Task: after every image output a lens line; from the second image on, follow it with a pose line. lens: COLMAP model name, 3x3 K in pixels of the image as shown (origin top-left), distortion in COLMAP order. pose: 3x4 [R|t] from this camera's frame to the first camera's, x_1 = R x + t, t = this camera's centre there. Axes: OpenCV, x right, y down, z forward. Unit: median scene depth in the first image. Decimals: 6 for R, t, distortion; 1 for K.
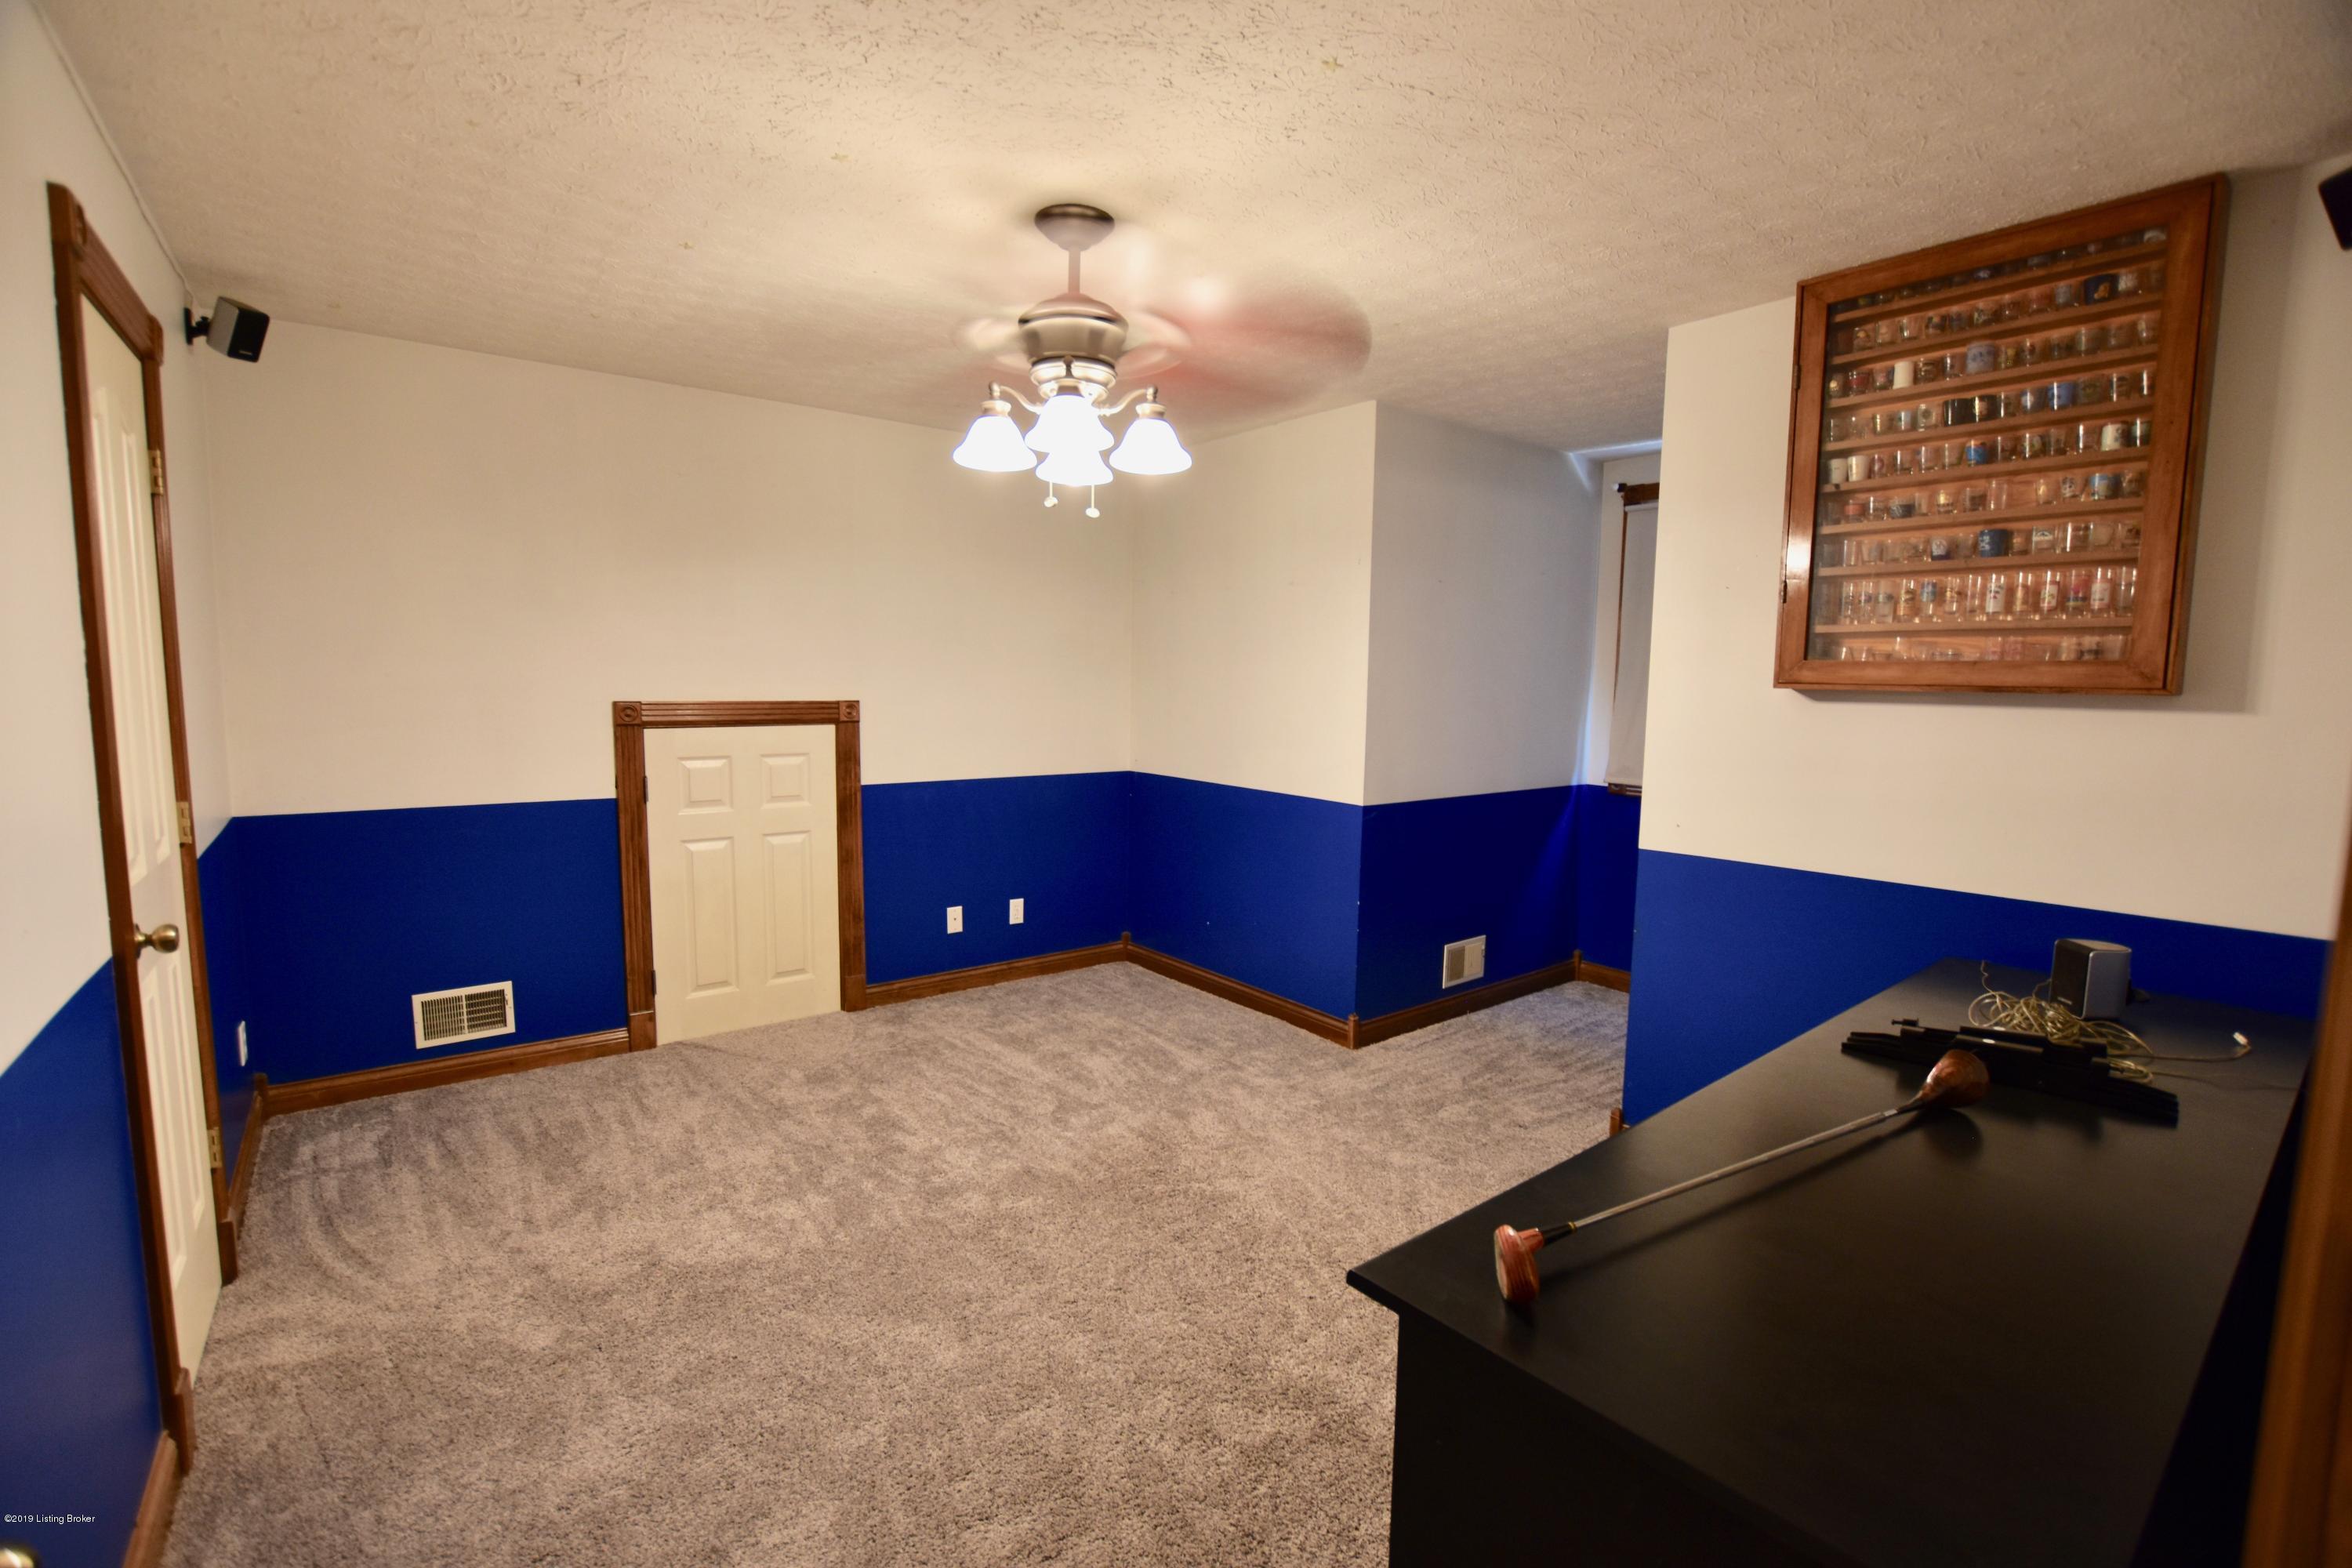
lens RADIAL K [[1032.7, 0, 1190.6], [0, 1032.7, 792.2], [0, 0, 1]] dist [-0.024686, 0.003242]
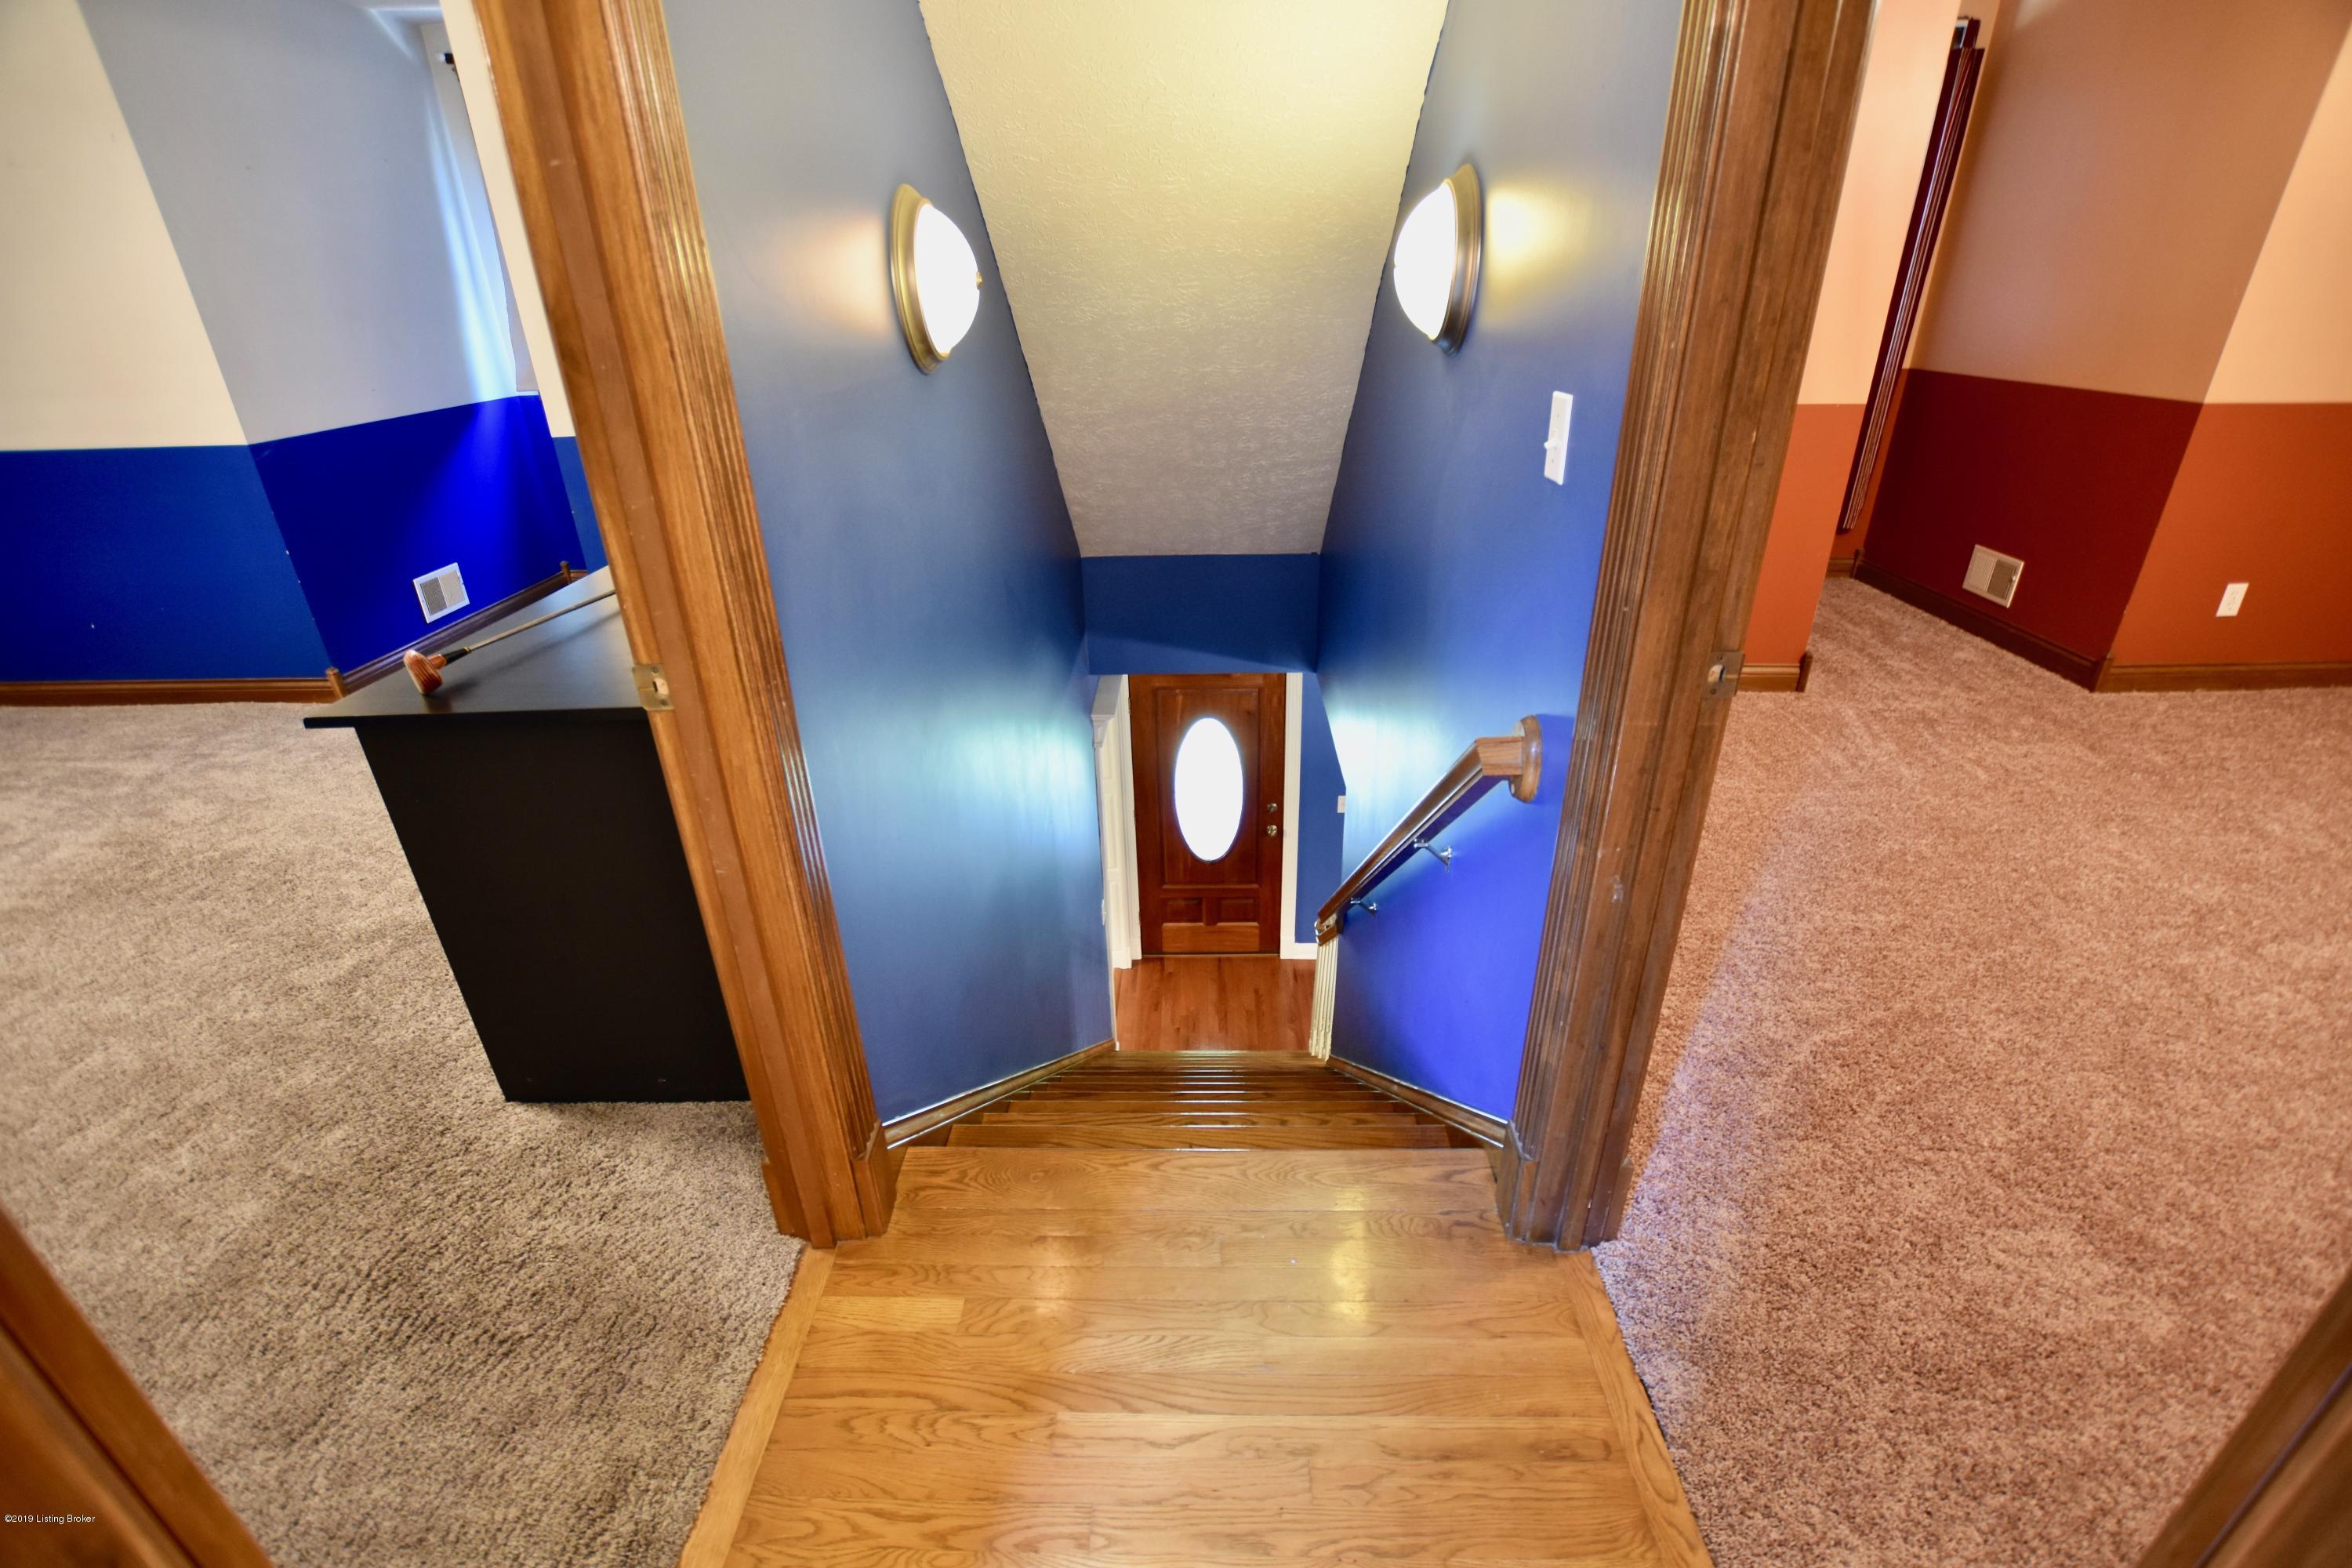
lens RADIAL K [[1032.7, 0, 1165.3], [0, 1032.7, 781.9], [0, 0, 1]] dist [-0.024686, 0.003242]
pose [[0.649161, -0.362052, 0.668961, -0.023708], [0.117850, 0.916711, 0.381776, 0.075386], [-0.751466, -0.168997, 0.637760, -0.431924]]
